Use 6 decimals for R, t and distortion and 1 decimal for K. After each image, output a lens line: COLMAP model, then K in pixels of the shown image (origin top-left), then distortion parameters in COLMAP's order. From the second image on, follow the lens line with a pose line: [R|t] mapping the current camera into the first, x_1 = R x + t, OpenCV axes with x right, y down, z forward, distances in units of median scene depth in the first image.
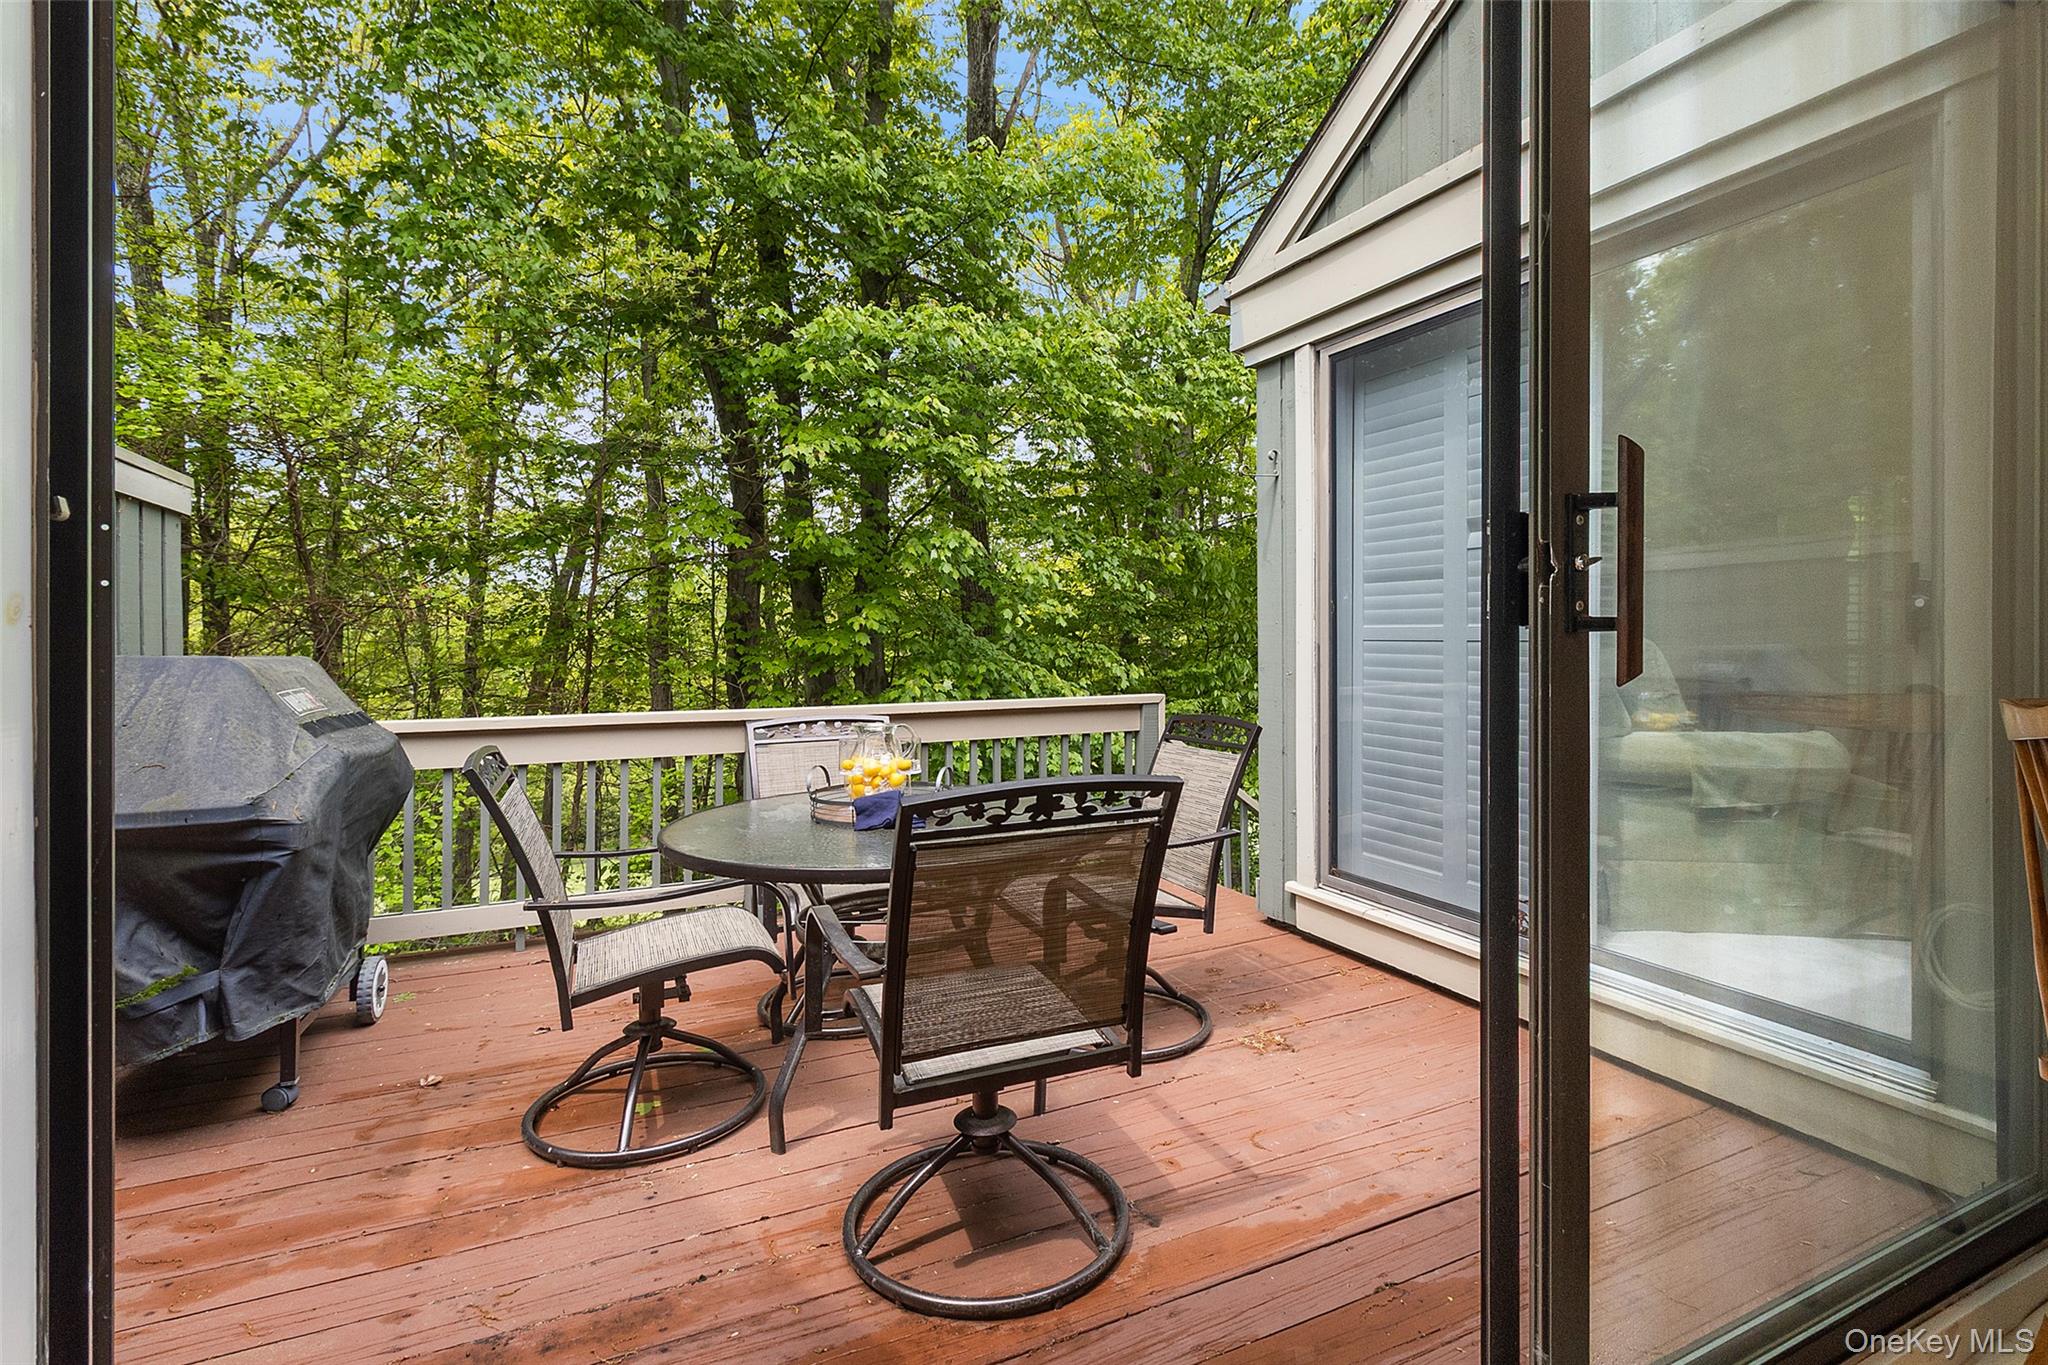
lens RADIAL K [[974.2, 0, 1135.7], [0, 974.2, 647.7], [0, 0, 1]] dist [0.011725, -0.000319]
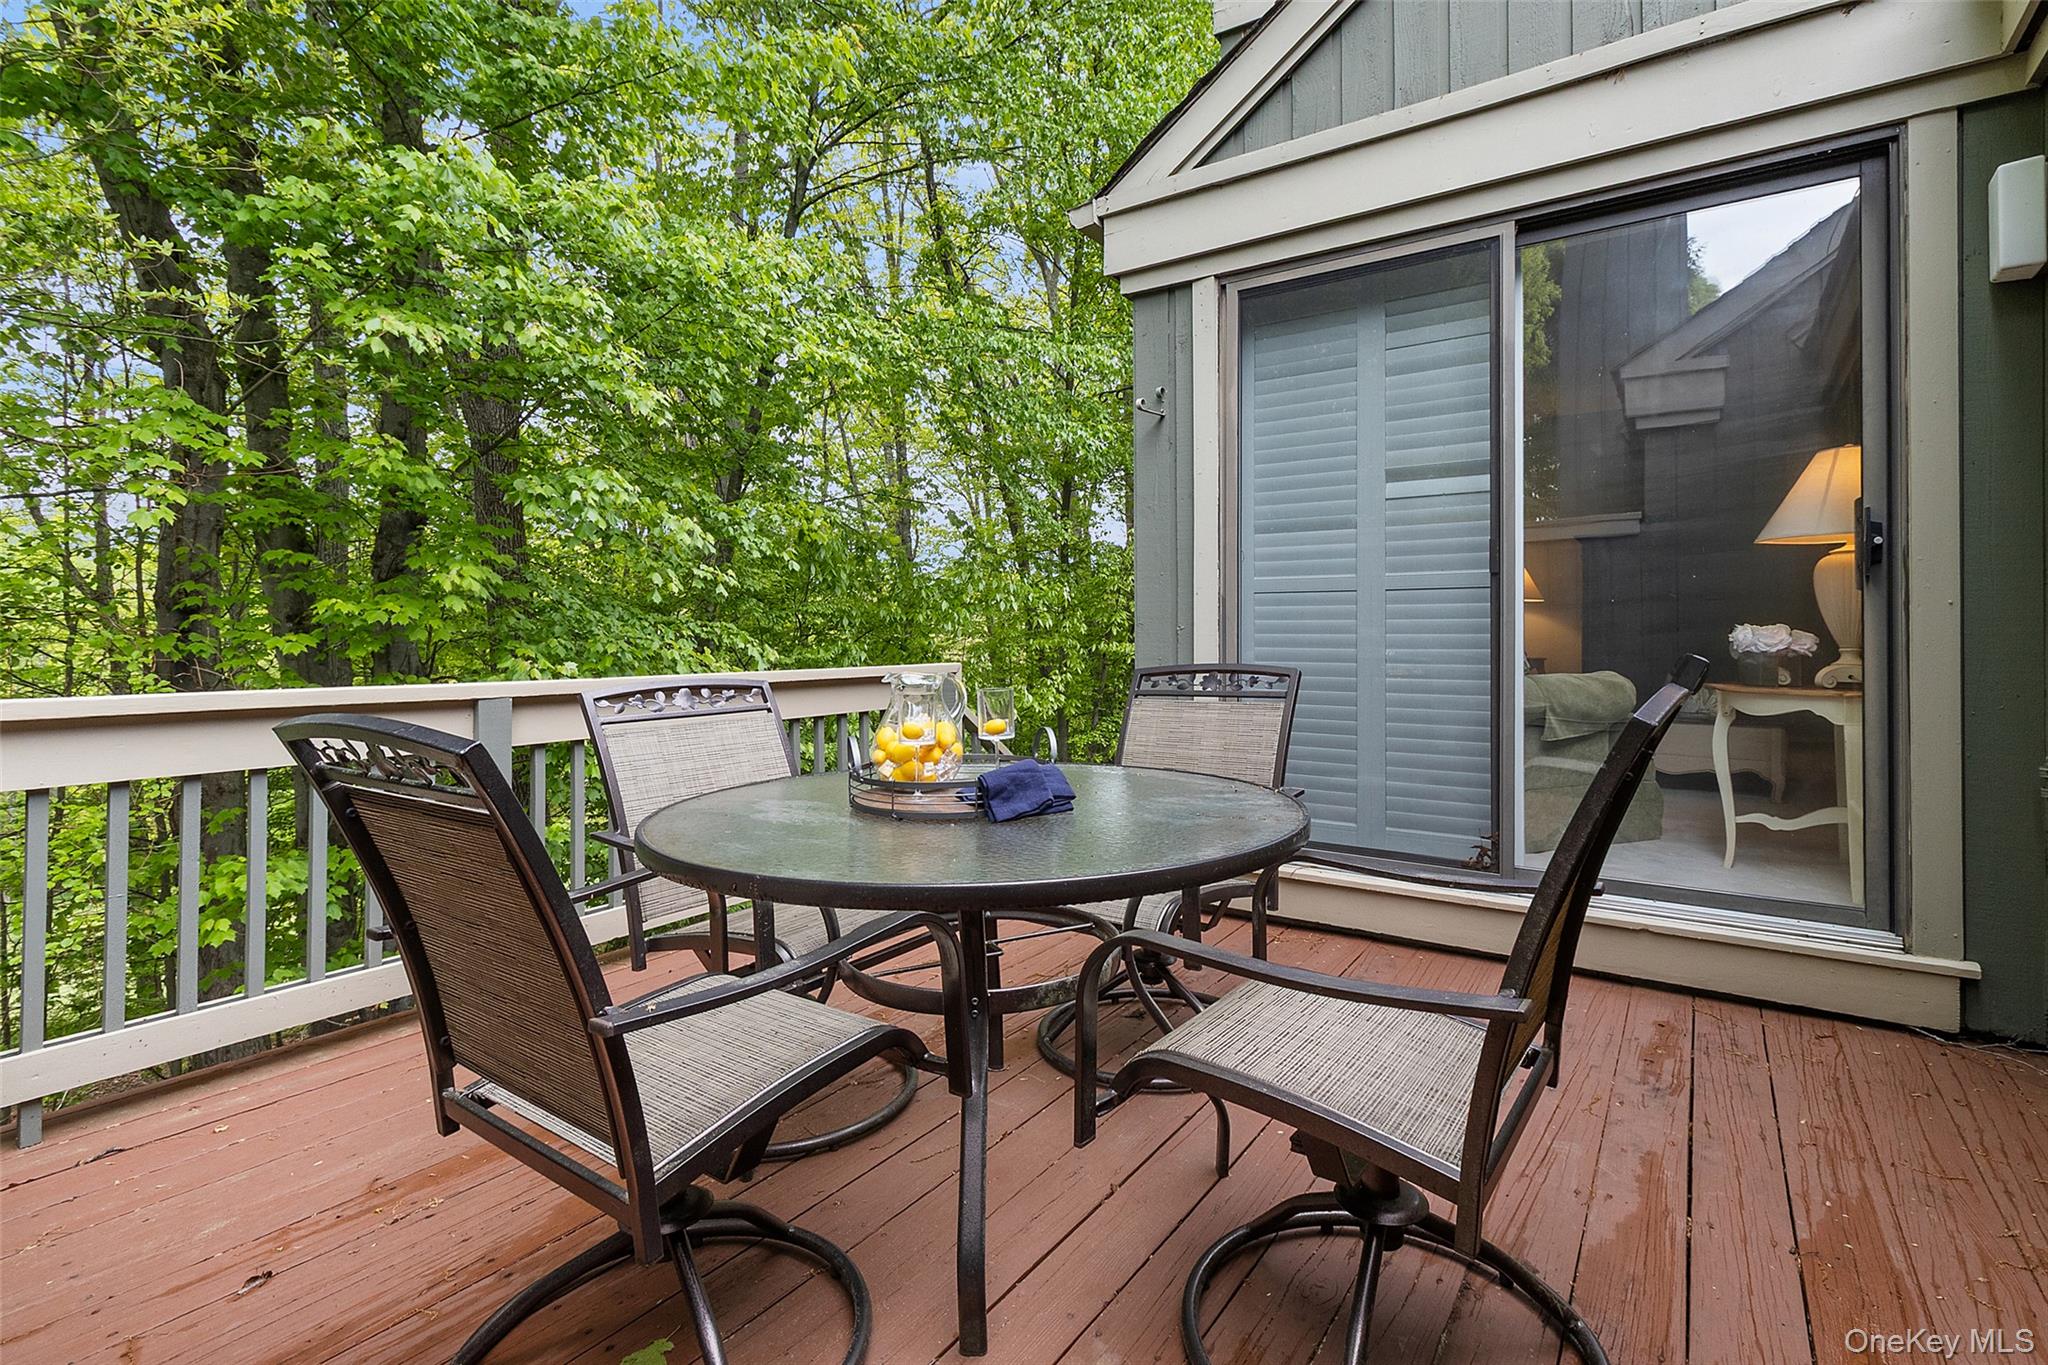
lens RADIAL K [[924.3, 0, 1102.9], [0, 924.3, 633.3], [0, 0, 1]] dist [0.000363, 0.000305]
pose [[0.878215, -0.001442, 0.478265, -0.339459], [0.006142, 0.999947, -0.008263, 0.040081], [-0.478227, 0.010195, 0.878177, 0.265376]]
